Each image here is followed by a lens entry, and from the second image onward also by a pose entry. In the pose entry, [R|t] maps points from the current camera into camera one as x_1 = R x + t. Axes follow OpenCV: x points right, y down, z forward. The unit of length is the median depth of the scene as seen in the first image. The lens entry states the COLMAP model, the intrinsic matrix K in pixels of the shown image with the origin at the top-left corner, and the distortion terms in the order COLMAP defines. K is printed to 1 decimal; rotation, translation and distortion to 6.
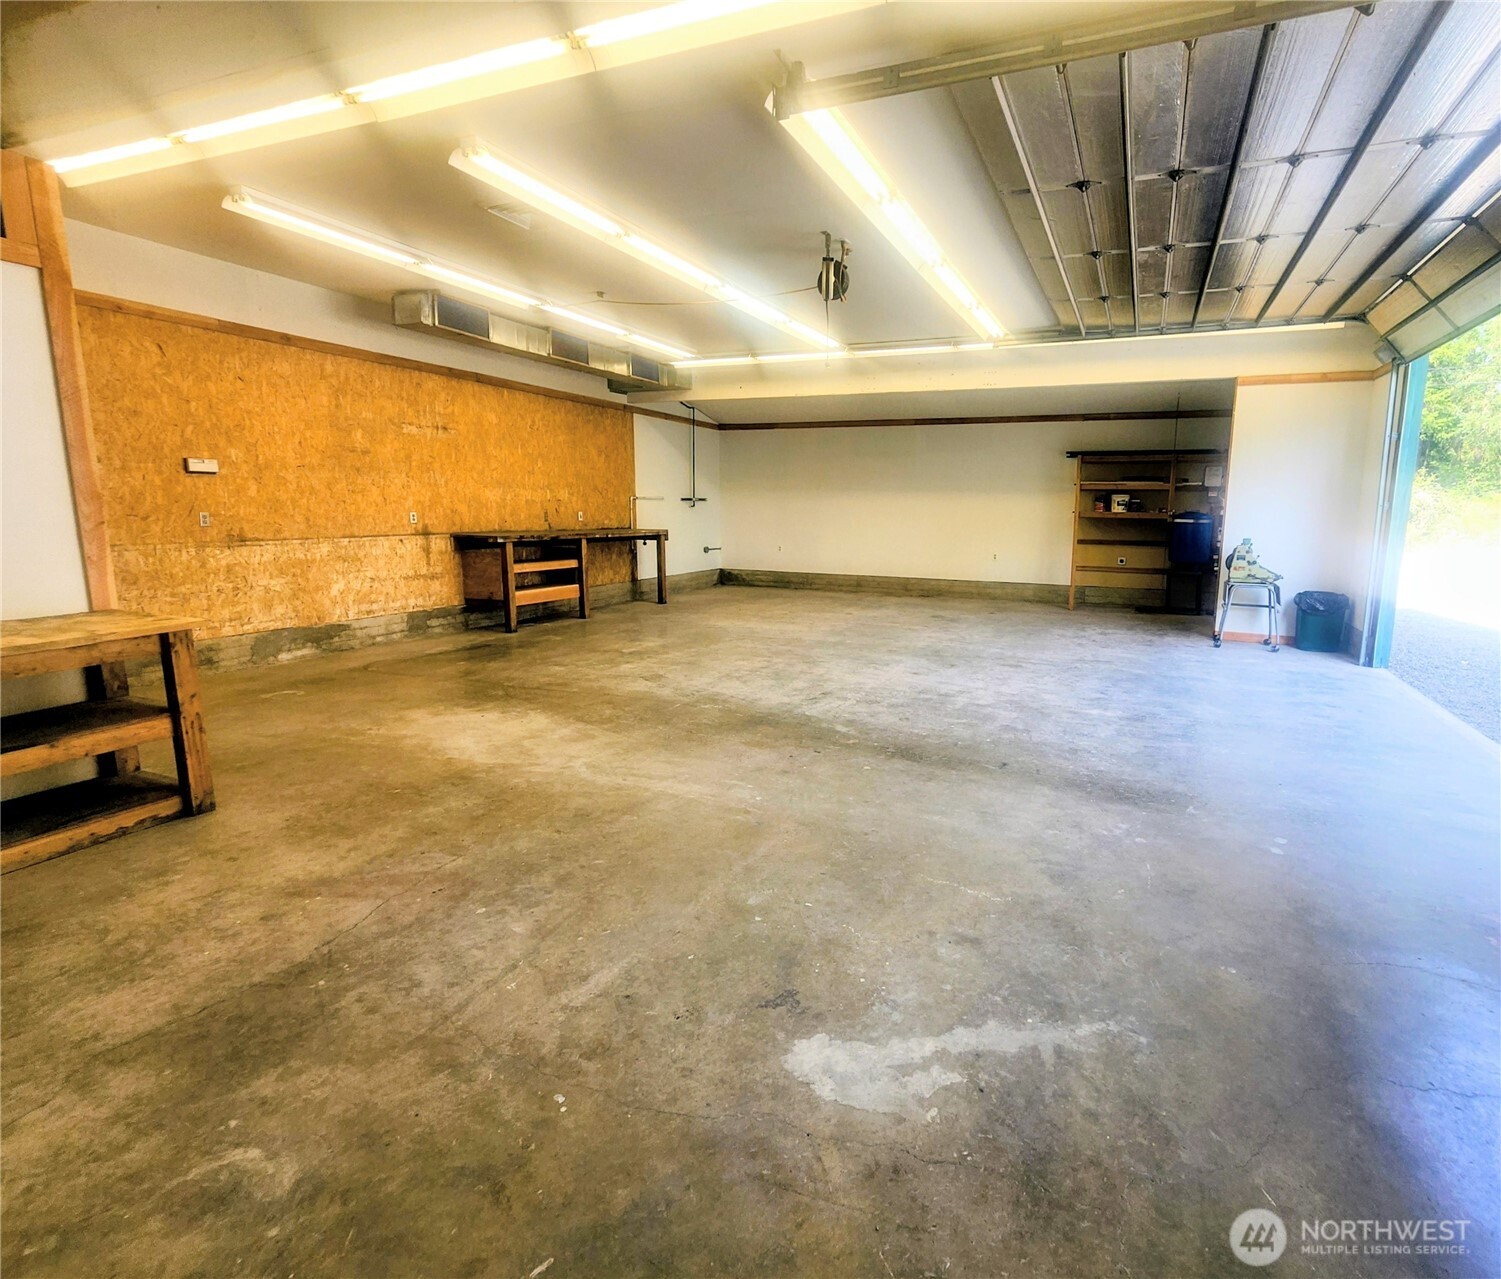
lens RADIAL K [[729.8, 0, 756.2], [0, 729.8, 608.3], [0, 0, 1]] dist [-0.000481, -0.000052]
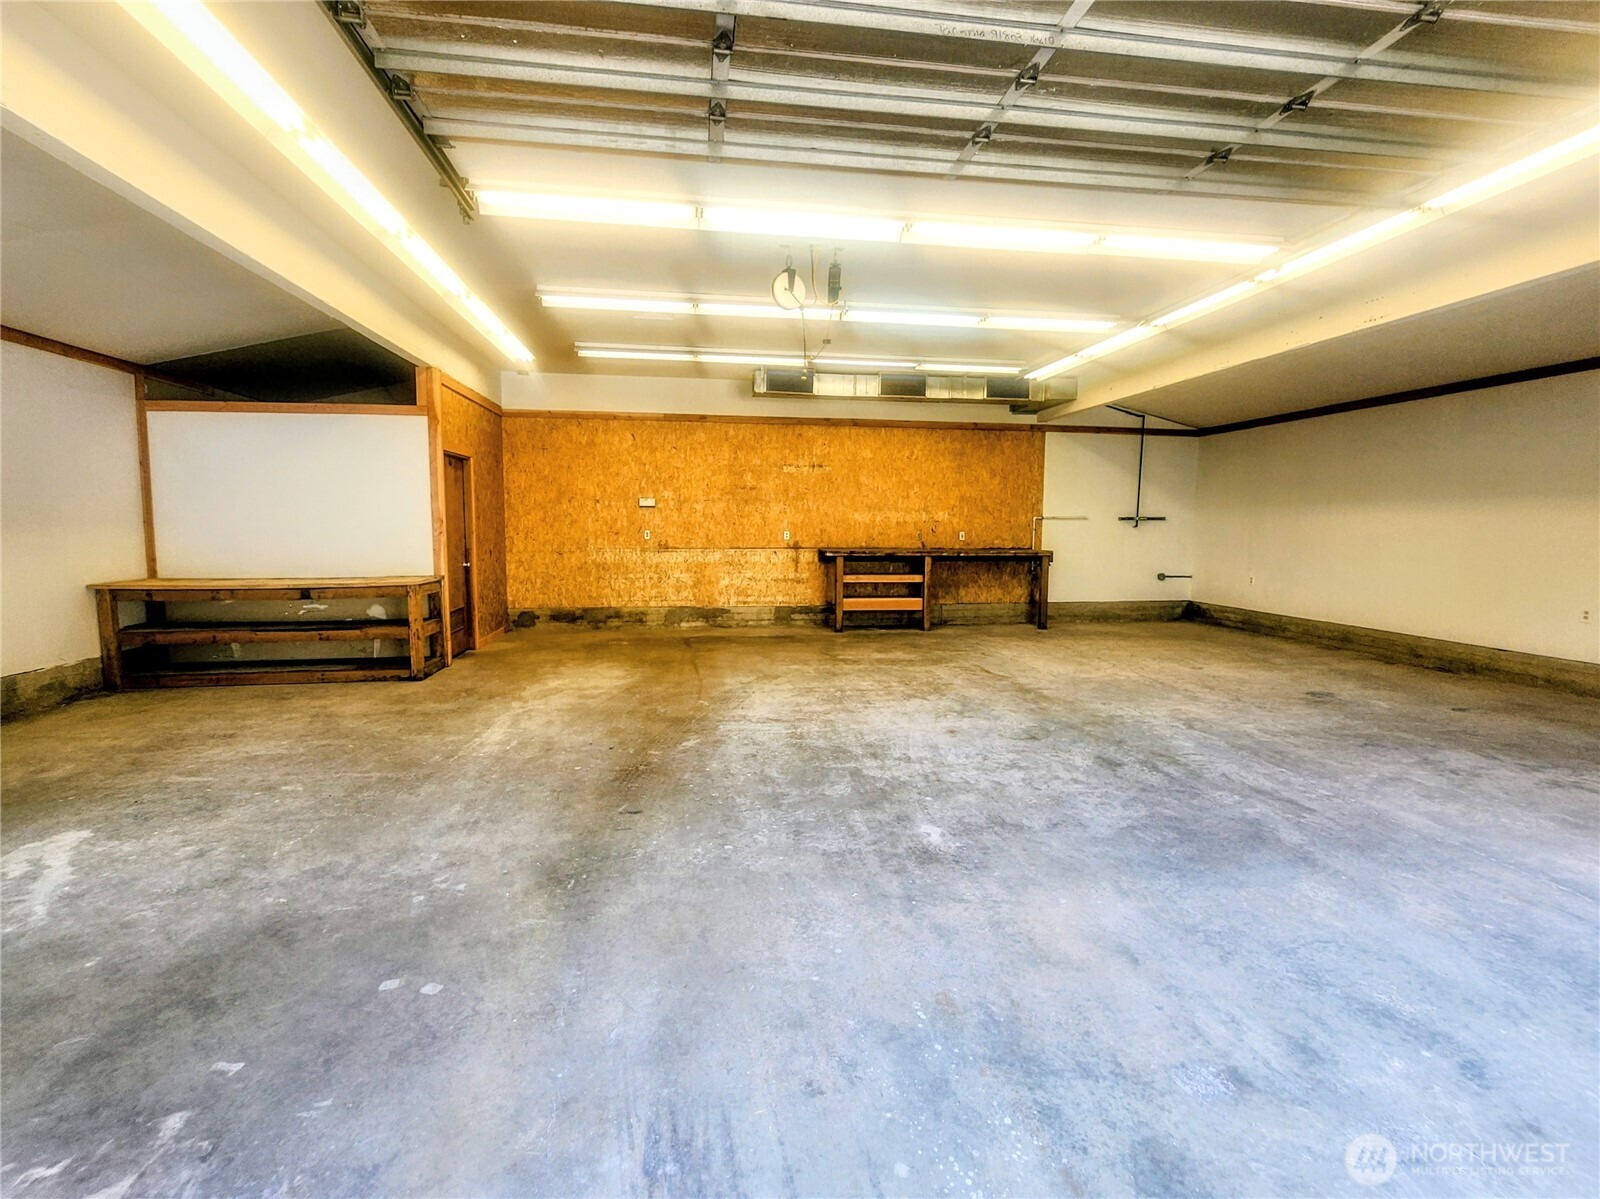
lens RADIAL K [[668.3, 0, 803.0], [0, 668.3, 575.2], [0, 0, 1]] dist [0.000598, 0.000683]
pose [[0.567984, 0.051754, -0.821411, 0.579003], [-0.112671, 0.993514, -0.015311, -0.039759], [0.815291, 0.101246, 0.570132, 0.364056]]
